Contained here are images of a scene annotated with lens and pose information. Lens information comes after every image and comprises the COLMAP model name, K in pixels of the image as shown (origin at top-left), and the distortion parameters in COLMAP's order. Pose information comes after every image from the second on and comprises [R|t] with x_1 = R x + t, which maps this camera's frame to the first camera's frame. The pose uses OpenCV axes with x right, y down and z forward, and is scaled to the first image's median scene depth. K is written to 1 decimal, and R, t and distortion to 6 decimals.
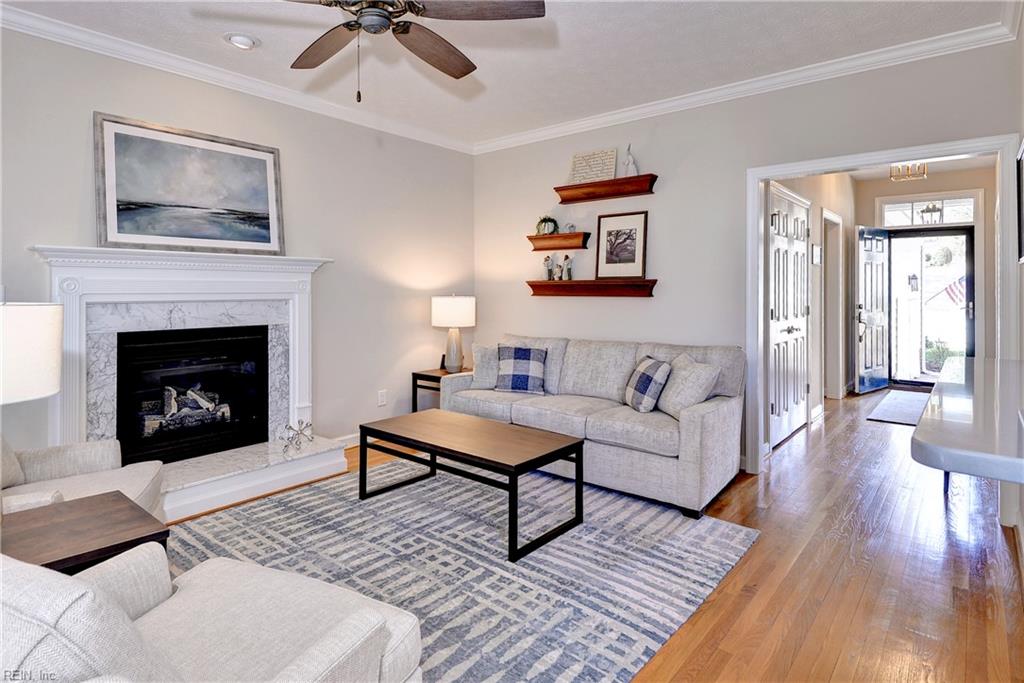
lens RADIAL K [[552.4, 0, 506.9], [0, 552.4, 294.1], [0, 0, 1]] dist [0.000214, -0.000003]
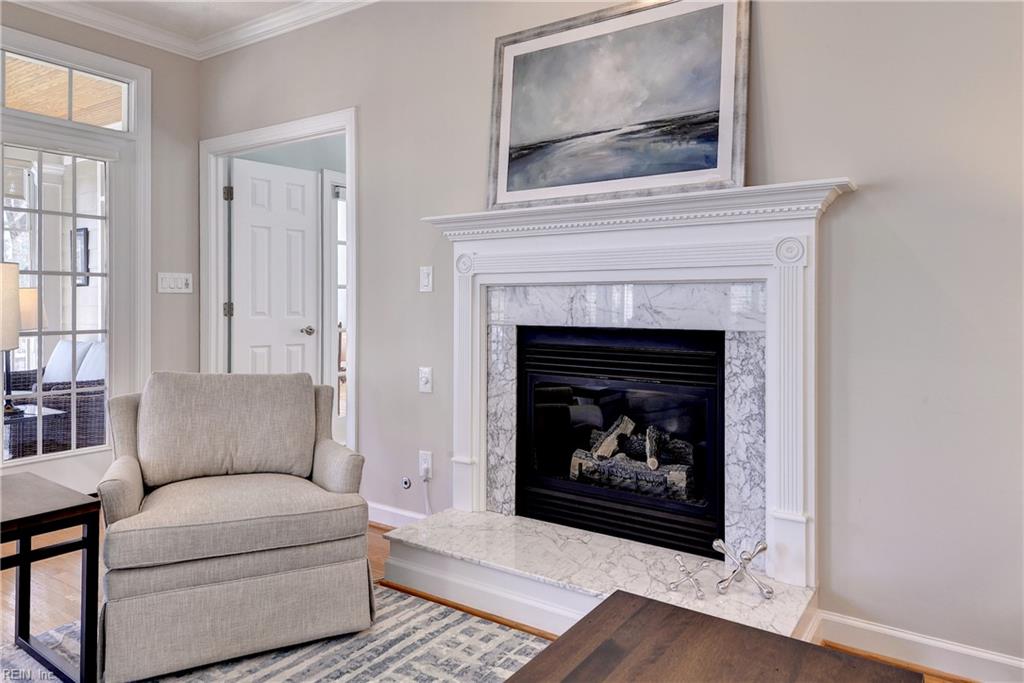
lens RADIAL K [[674.0, 0, 507.9], [0, 674.0, 308.5], [0, 0, 1]] dist [0.048440, 0.000121]
pose [[0.105162, 0.011365, -0.994390, 0.195504], [-0.010537, 0.999891, 0.010313, 0.036442], [0.994399, 0.009393, 0.105270, 0.865205]]
